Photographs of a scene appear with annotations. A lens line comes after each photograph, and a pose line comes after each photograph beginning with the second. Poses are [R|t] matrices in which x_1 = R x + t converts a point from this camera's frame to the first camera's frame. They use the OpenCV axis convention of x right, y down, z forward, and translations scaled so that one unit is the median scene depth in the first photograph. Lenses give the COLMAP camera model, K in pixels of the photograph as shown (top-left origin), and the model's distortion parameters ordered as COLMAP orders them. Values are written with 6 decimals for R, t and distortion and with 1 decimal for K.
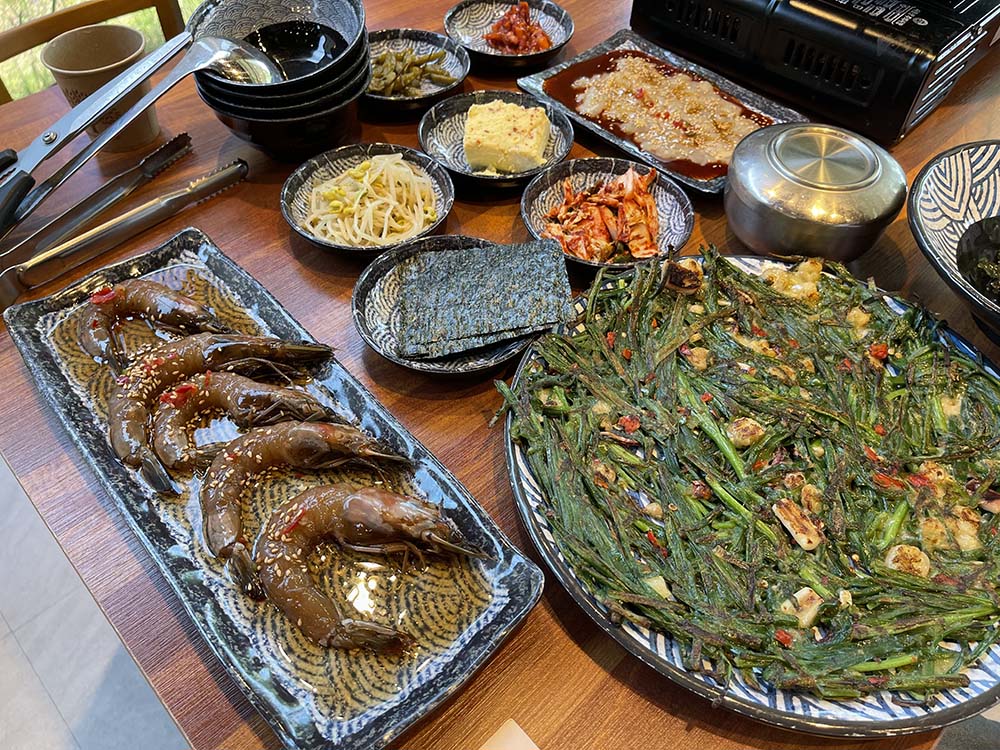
lens RADIAL K [[757.6, 0, 496.3], [0, 757.6, 377.6], [0, 0, 1]] dist [0.079232, -0.100594]
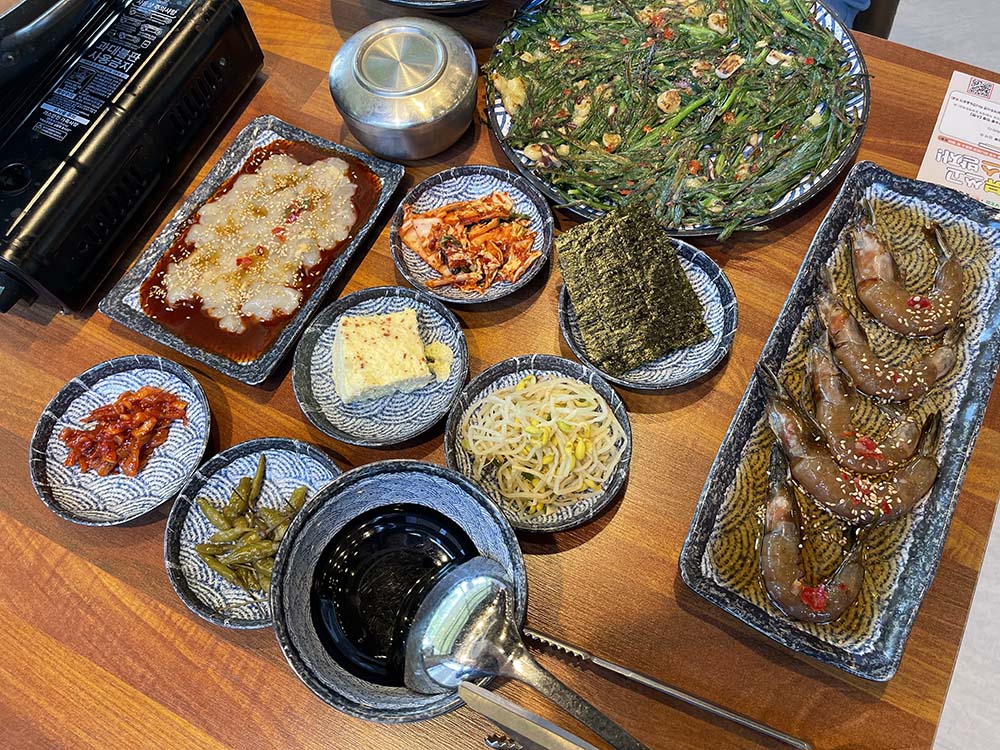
lens RADIAL K [[757.6, 0, 496.3], [0, 757.6, 377.6], [0, 0, 1]] dist [0.079232, -0.100594]
pose [[-0.340820, -0.856937, 0.386654, -0.510175], [0.755404, -0.004790, 0.655242, -1.013943], [-0.559649, 0.515400, 0.648965, 0.465042]]
